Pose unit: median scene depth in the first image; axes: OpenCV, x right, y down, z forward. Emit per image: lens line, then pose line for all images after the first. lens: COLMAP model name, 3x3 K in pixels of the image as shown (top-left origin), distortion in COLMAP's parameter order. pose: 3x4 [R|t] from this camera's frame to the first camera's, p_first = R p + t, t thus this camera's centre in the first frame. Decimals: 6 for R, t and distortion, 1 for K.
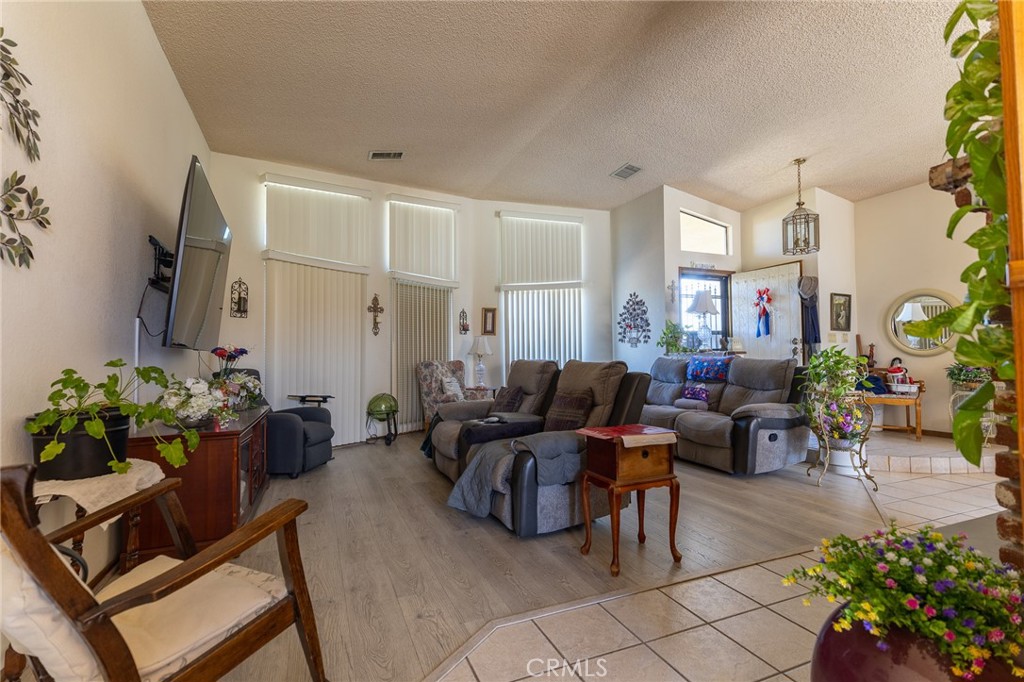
lens RADIAL K [[467.2, 0, 509.2], [0, 467.2, 342.9], [0, 0, 1]] dist [0.009789, -0.001782]
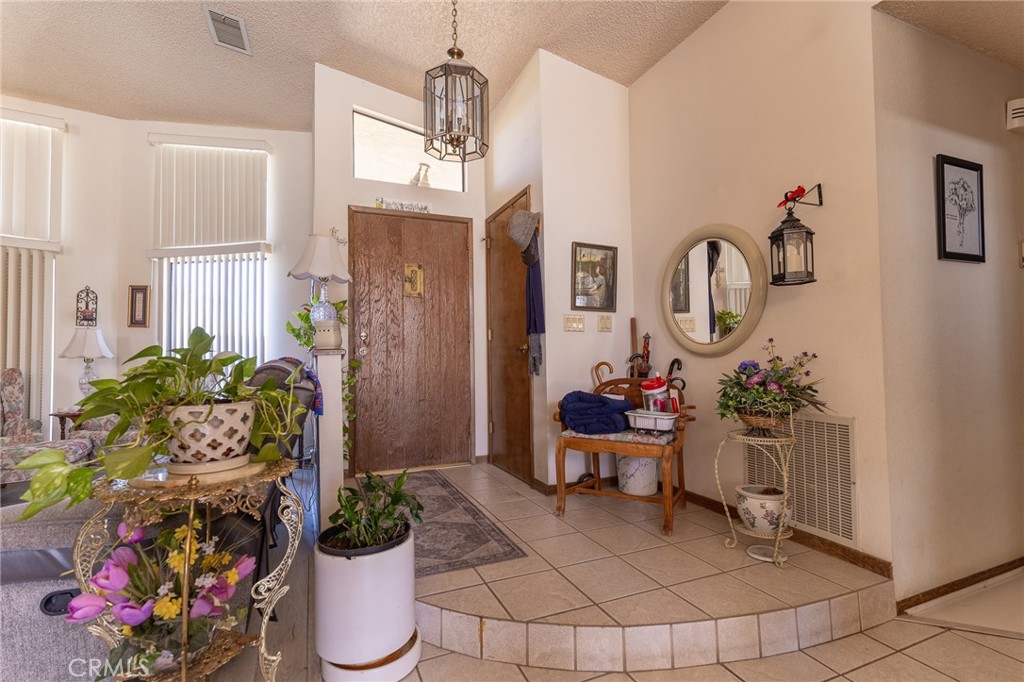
lens RADIAL K [[467.2, 0, 513.3], [0, 467.2, 341.7], [0, 0, 1]] dist [0.009789, -0.001782]
pose [[0.999885, -0.006437, 0.013738, 0.598590], [0.006521, 0.999961, -0.006027, 0.013321], [-0.013699, 0.006116, 0.999887, 0.445092]]
